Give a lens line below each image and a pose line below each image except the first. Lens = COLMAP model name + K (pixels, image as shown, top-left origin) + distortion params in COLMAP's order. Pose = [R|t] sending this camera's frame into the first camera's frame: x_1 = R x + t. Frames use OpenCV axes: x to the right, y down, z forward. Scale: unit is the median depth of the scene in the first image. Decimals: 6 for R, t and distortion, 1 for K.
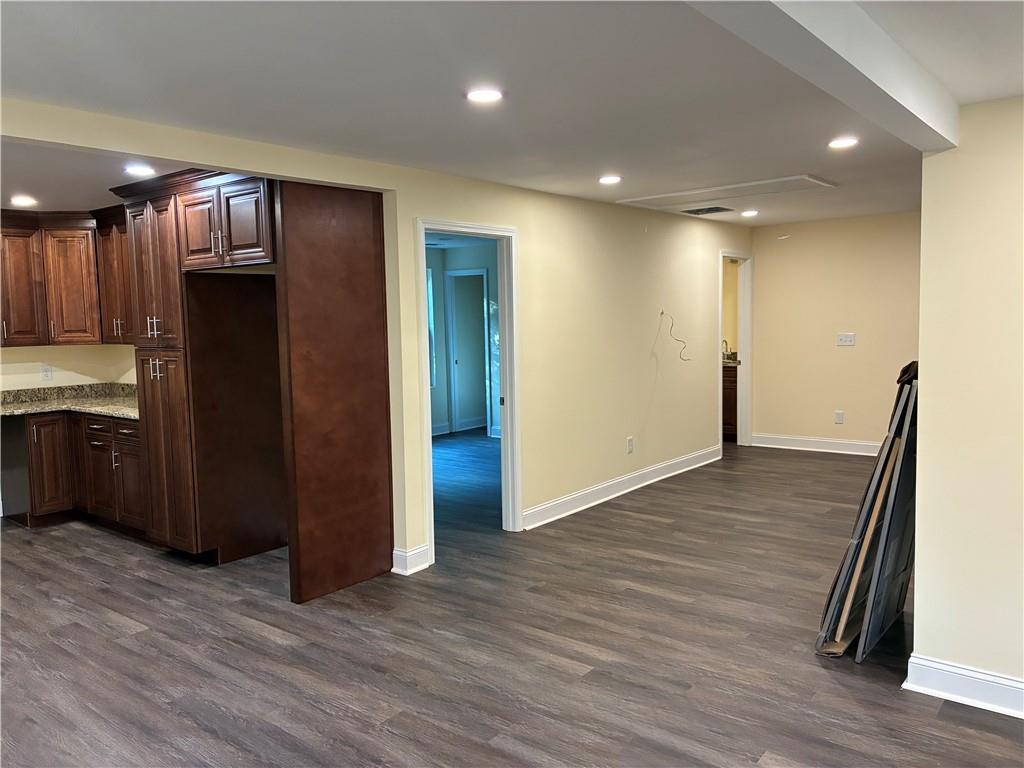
lens RADIAL K [[778.5, 0, 503.0], [0, 778.5, 382.5], [0, 0, 1]] dist [0.050917, -0.060147]
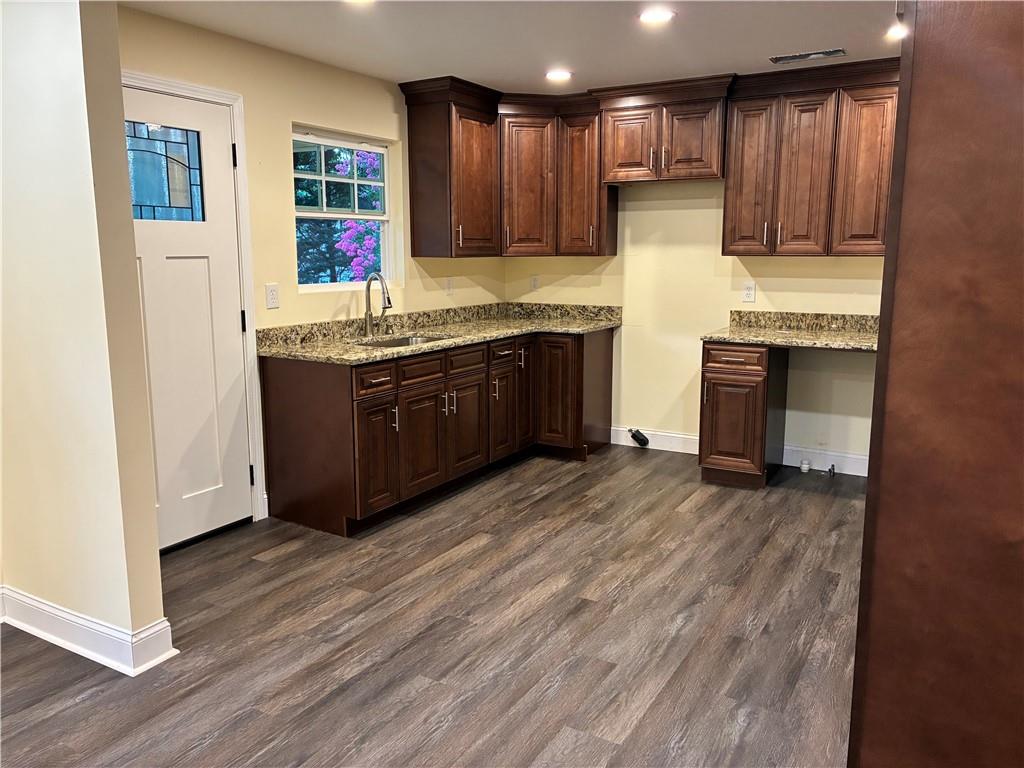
lens RADIAL K [[778.5, 0, 527.0], [0, 778.5, 366.4], [0, 0, 1]] dist [0.050917, -0.060147]
pose [[0.143713, 0.161353, -0.976377, 0.044854], [-0.079291, 0.985324, 0.151161, -0.031992], [0.986438, 0.055694, 0.154398, 0.676792]]
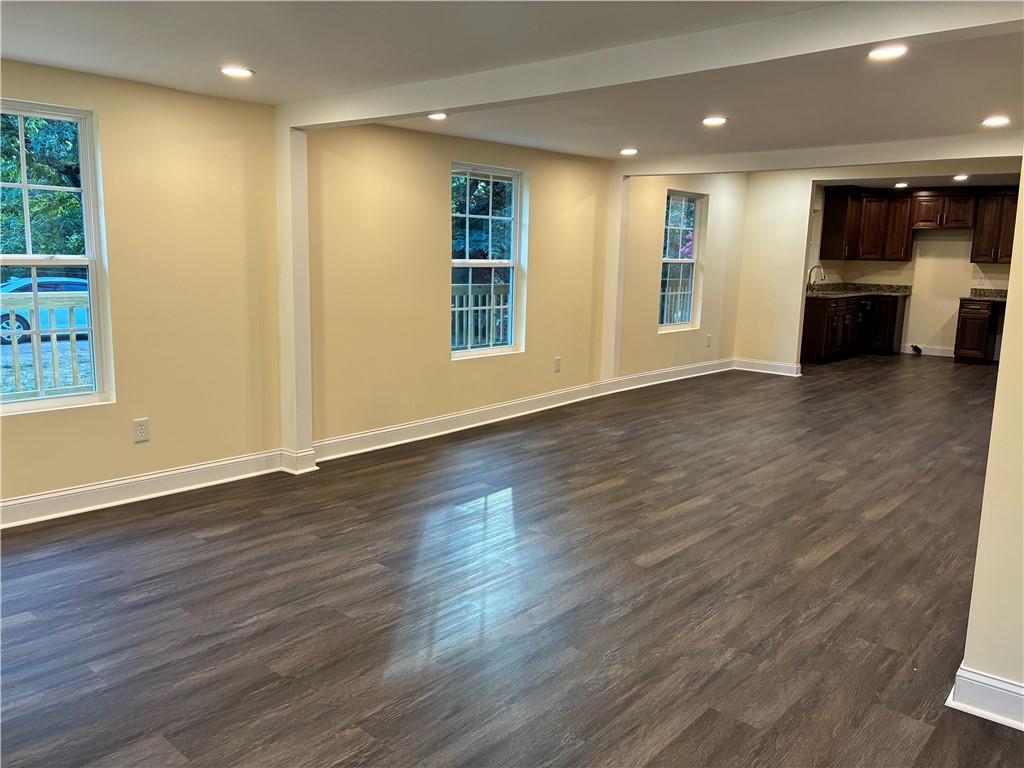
lens RADIAL K [[778.5, 0, 509.1], [0, 778.5, 374.6], [0, 0, 1]] dist [0.050917, -0.060147]
pose [[-0.045591, 0.174038, -0.983683, 1.397050], [-0.099418, 0.979028, 0.177822, 0.003035], [0.994001, 0.105902, -0.027332, -0.137071]]
